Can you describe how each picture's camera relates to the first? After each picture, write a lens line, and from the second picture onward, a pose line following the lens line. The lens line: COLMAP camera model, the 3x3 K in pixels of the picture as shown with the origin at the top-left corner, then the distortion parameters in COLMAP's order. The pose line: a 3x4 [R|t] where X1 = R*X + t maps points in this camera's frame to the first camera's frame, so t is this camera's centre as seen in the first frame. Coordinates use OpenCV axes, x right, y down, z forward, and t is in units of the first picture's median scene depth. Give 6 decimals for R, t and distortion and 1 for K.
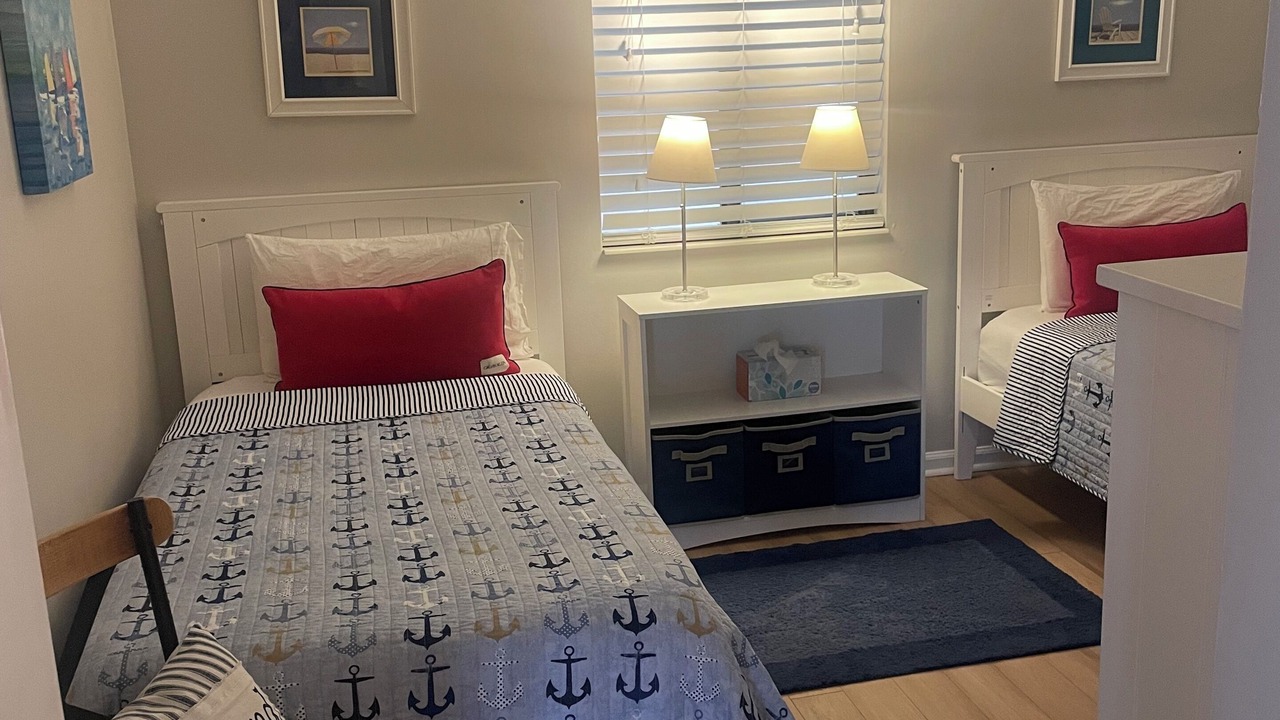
lens RADIAL K [[1277.0, 0, 643.4], [0, 1277.0, 359.6], [0, 0, 1]] dist [0.057295, 0.000000]
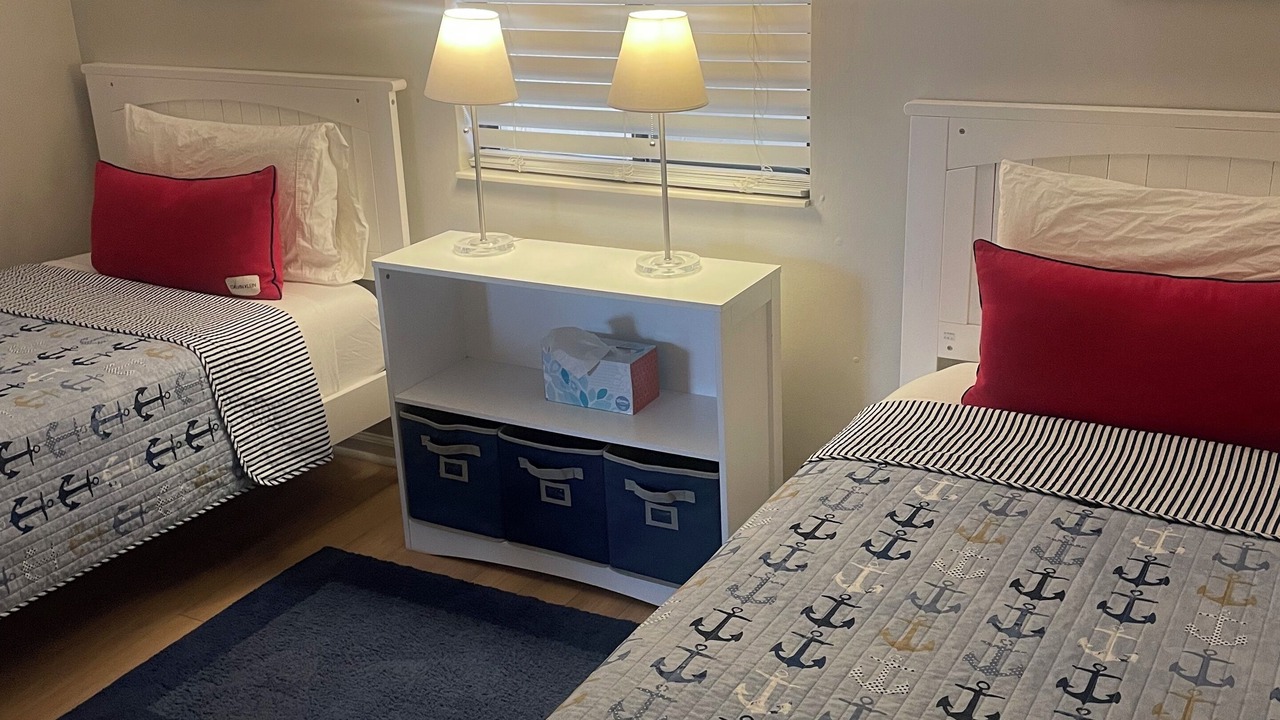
lens RADIAL K [[1277.0, 0, 641.6], [0, 1277.0, 358.4], [0, 0, 1]] dist [0.057295, 0.000000]
pose [[0.739805, 0.238260, -0.629222, 0.603540], [-0.155480, 0.970427, 0.184655, -0.141450], [0.654610, -0.038777, 0.754972, 0.470697]]
